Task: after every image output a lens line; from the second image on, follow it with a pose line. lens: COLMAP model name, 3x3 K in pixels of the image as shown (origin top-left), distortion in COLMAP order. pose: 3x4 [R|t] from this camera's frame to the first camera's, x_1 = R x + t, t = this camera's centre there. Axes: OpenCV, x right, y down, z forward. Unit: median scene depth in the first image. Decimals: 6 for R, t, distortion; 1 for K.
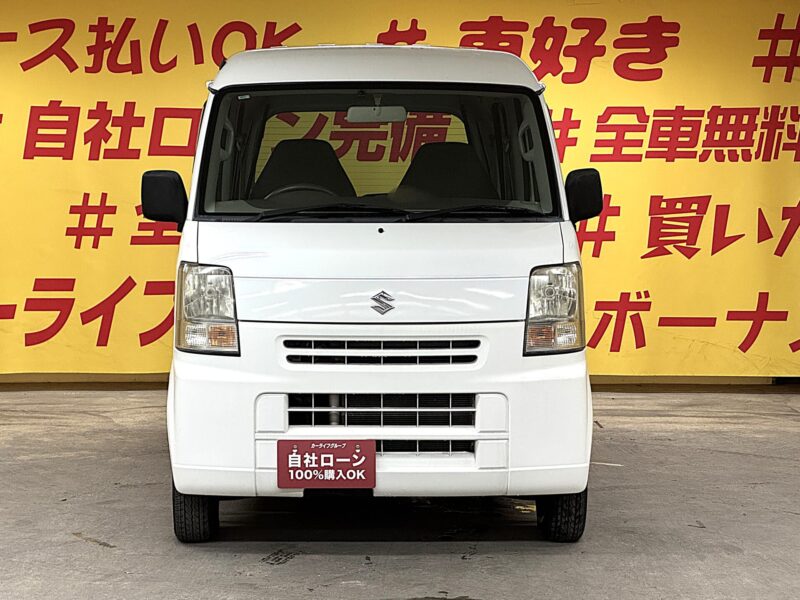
lens RADIAL K [[1782.3, 0, 400.0], [0, 1782.3, 300.0], [0, 0, 1]] dist [-0.015436, 1.174013]
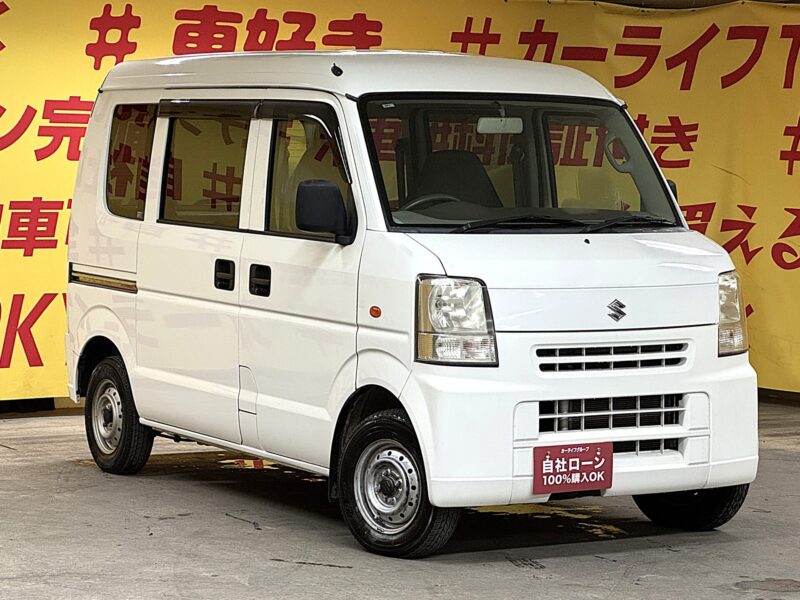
lens RADIAL K [[2165.9, 0, 400.0], [0, 2165.9, 300.0], [0, 0, 1]] dist [0.013325, 0.356612]
pose [[0.864556, -0.020471, 0.502119, -0.428345], [0.023419, 0.999726, 0.000434, -0.004539], [-0.501990, 0.011384, 0.864798, -0.019828]]
